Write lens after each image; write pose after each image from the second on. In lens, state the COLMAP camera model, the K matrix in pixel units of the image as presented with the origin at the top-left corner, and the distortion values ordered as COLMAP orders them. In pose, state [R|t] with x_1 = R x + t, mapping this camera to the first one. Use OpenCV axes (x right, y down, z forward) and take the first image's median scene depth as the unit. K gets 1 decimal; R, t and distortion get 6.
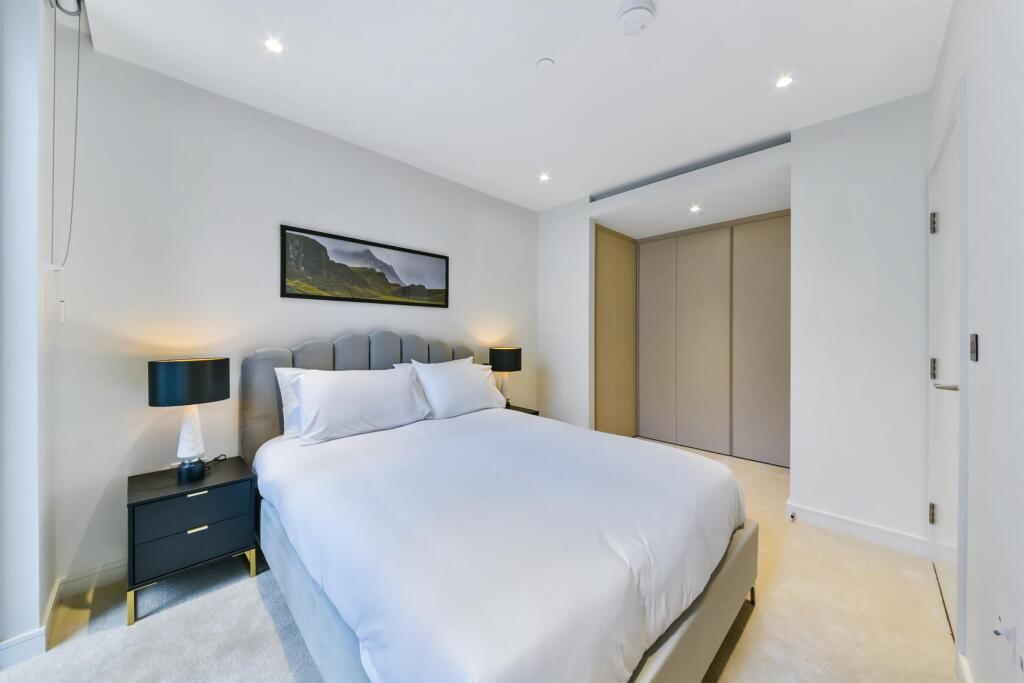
lens RADIAL K [[355.5, 0, 512.7], [0, 355.5, 338.4], [0, 0, 1]] dist [0.001344, 0.000012]
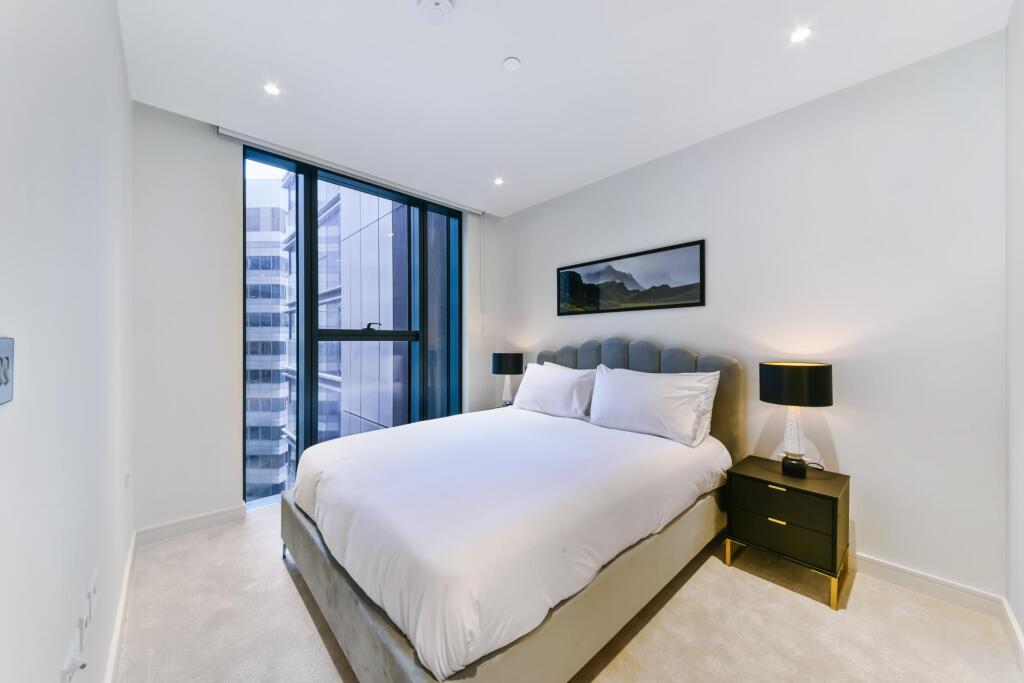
lens RADIAL K [[355.5, 0, 507.2], [0, 355.5, 340.5], [0, 0, 1]] dist [0.001344, 0.000012]
pose [[-0.045236, -0.003058, -0.998972, 0.702500], [-0.006955, 0.999972, -0.002747, -0.004713], [0.998952, 0.006823, -0.045256, 0.690139]]
